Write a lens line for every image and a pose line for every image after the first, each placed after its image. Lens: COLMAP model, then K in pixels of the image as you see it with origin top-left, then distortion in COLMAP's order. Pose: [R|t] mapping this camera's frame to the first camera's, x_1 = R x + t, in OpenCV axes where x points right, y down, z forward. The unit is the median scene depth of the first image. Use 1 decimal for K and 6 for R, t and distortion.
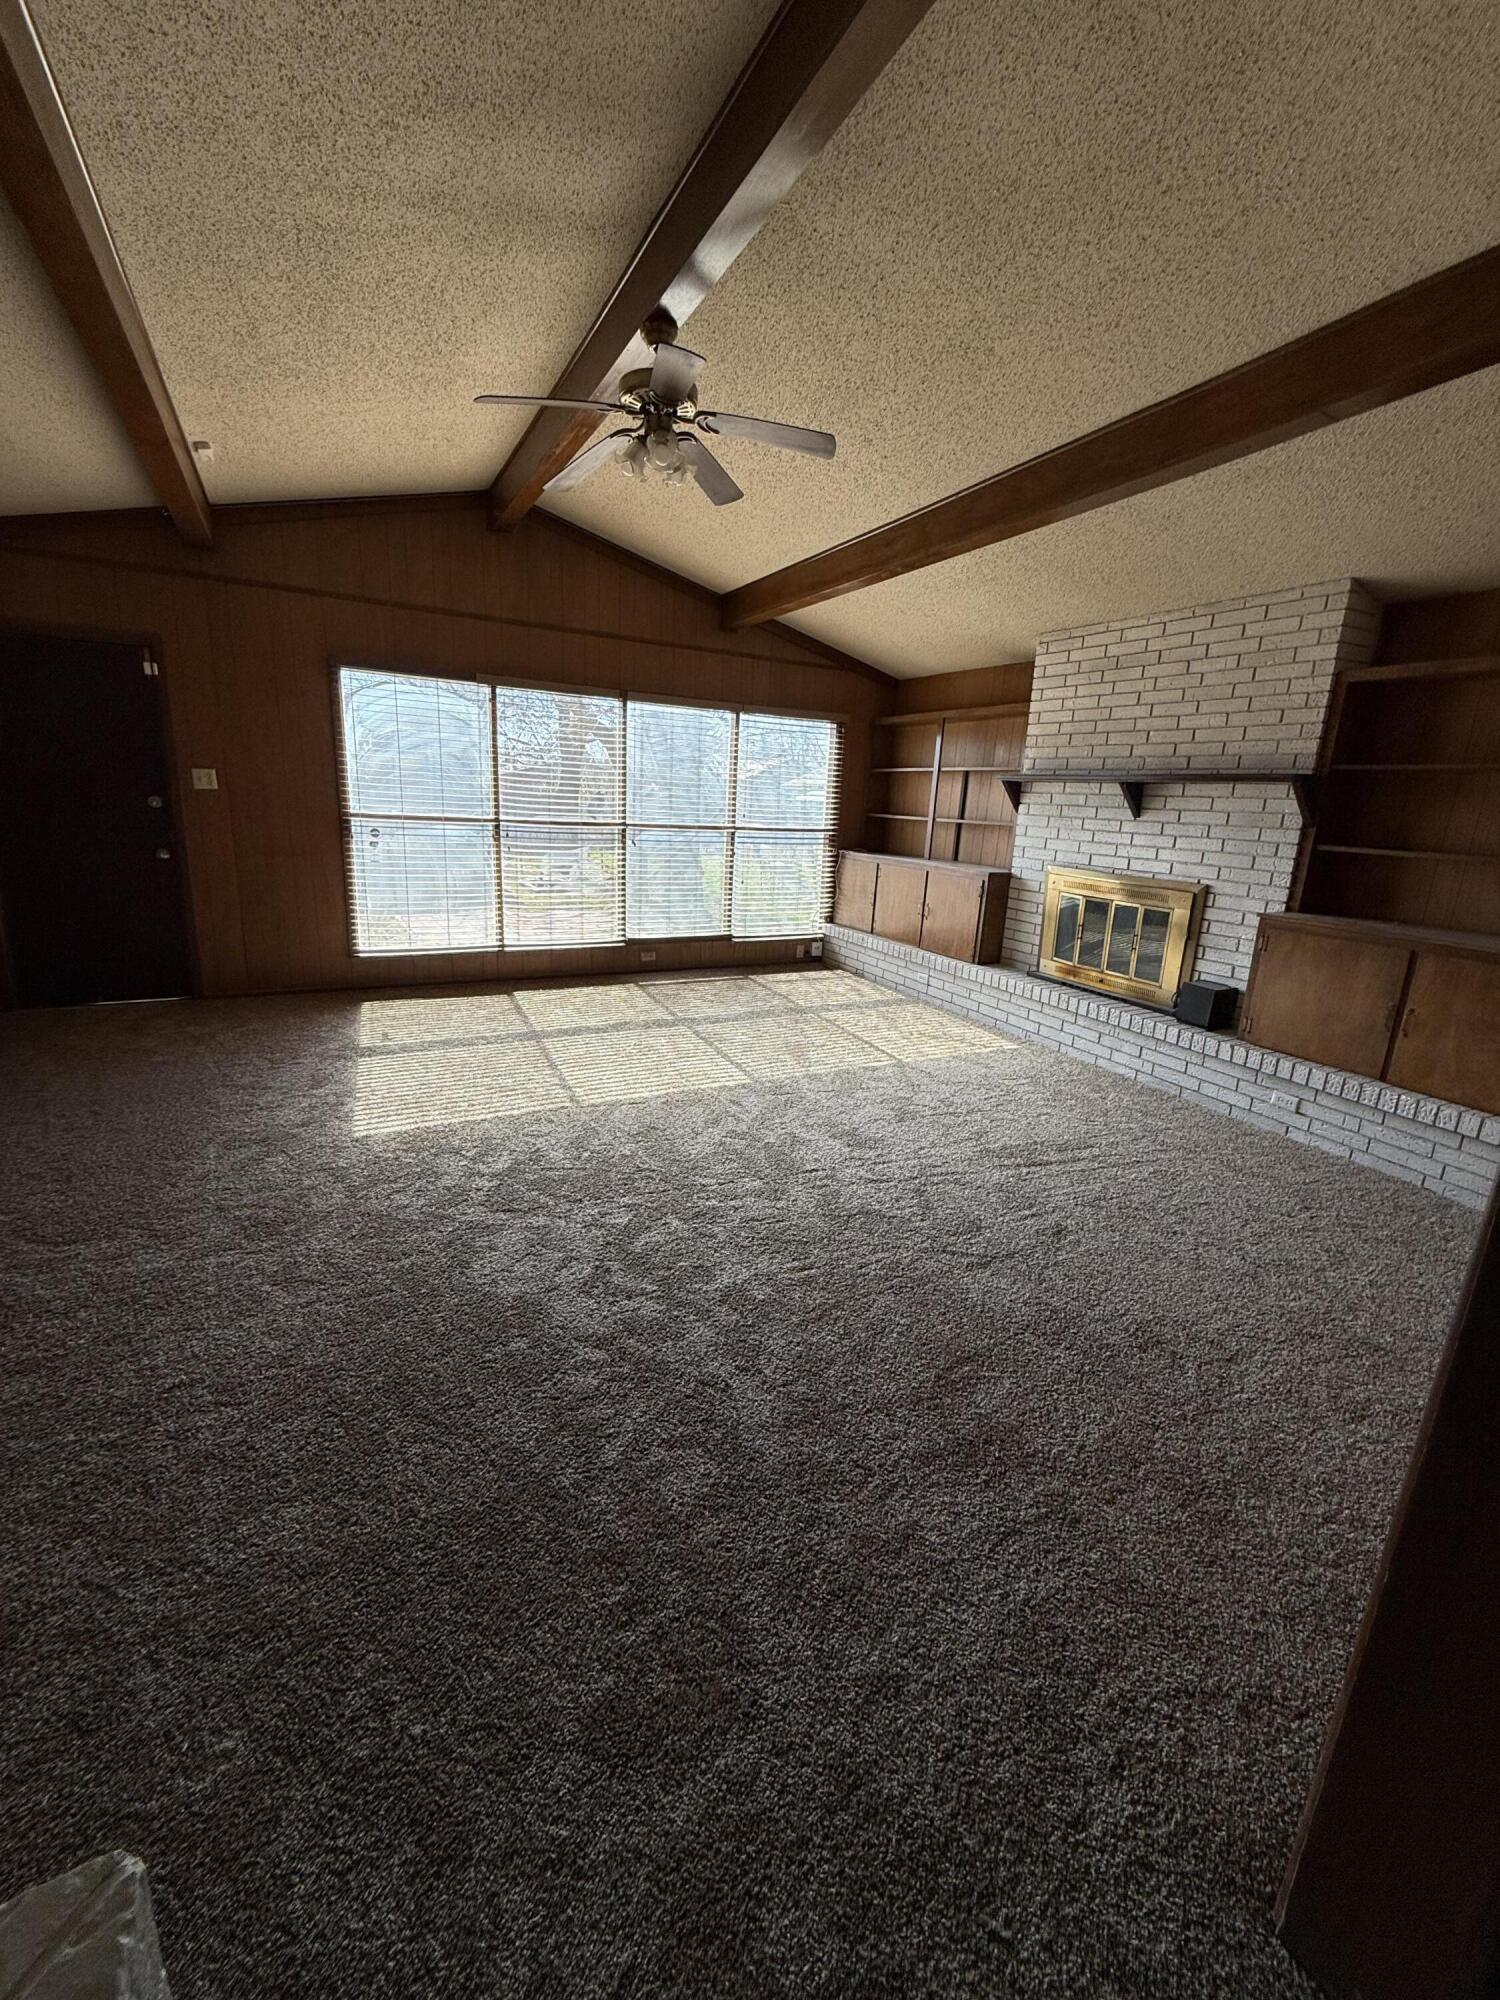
lens RADIAL K [[797.4, 0, 745.0], [0, 797.4, 995.3], [0, 0, 1]] dist [0.002439, -0.000519]
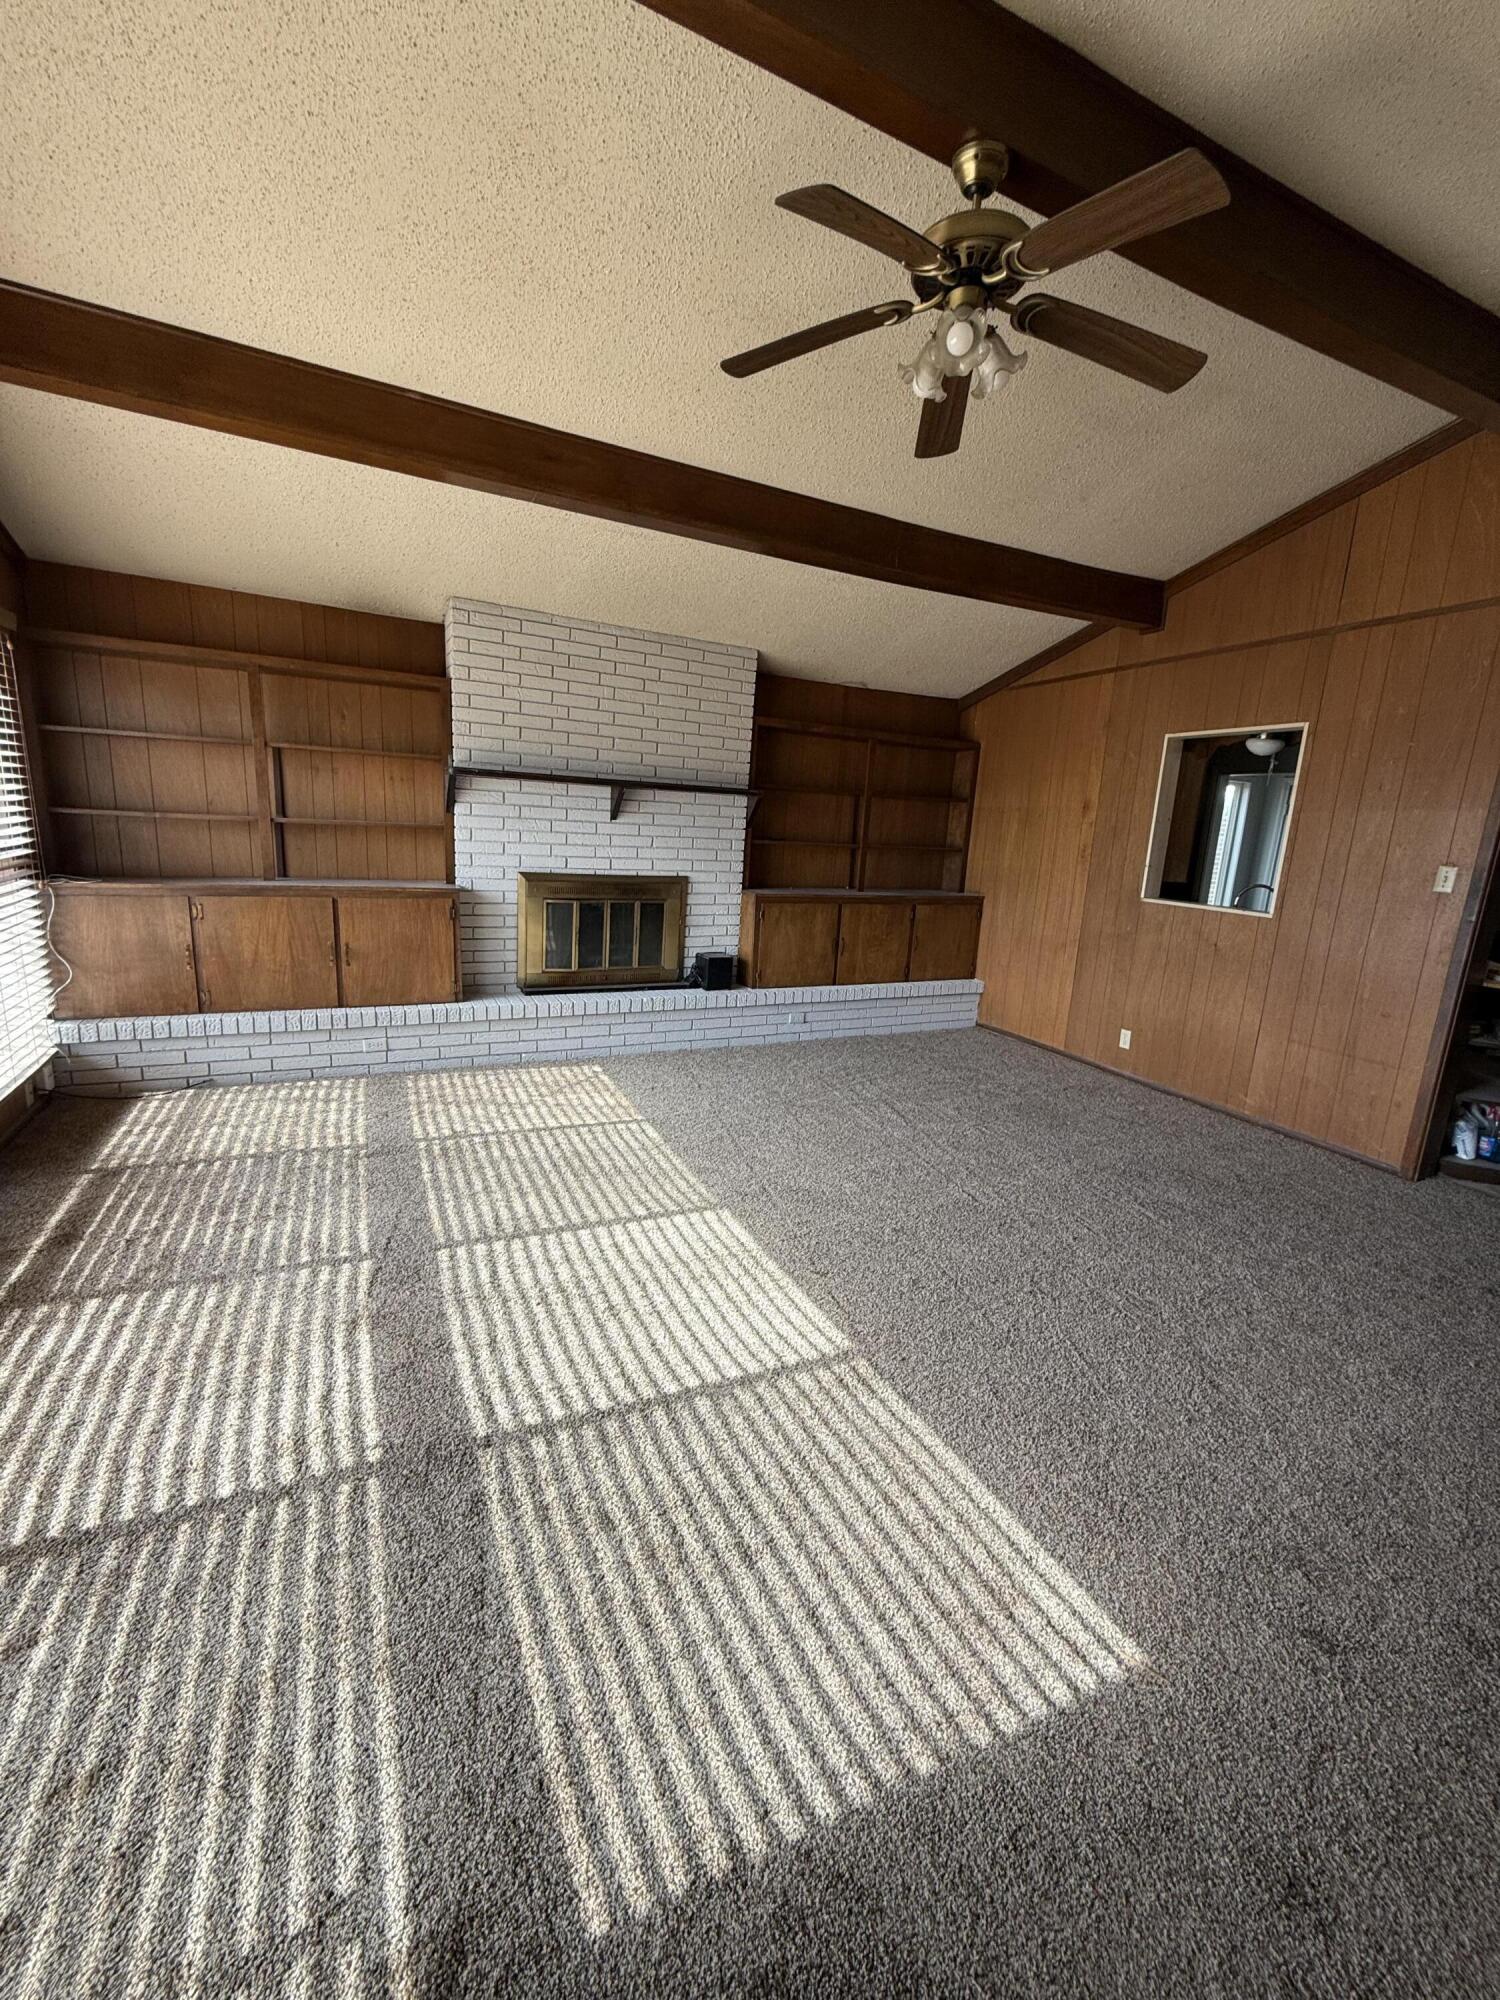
lens RADIAL K [[797.4, 0, 744.1], [0, 797.4, 998.5], [0, 0, 1]] dist [0.002439, -0.000519]
pose [[0.034191, -0.267317, 0.963002, -0.588333], [0.188866, 0.947932, 0.256428, -0.239280], [-0.981408, 0.173110, 0.082898, 0.792010]]
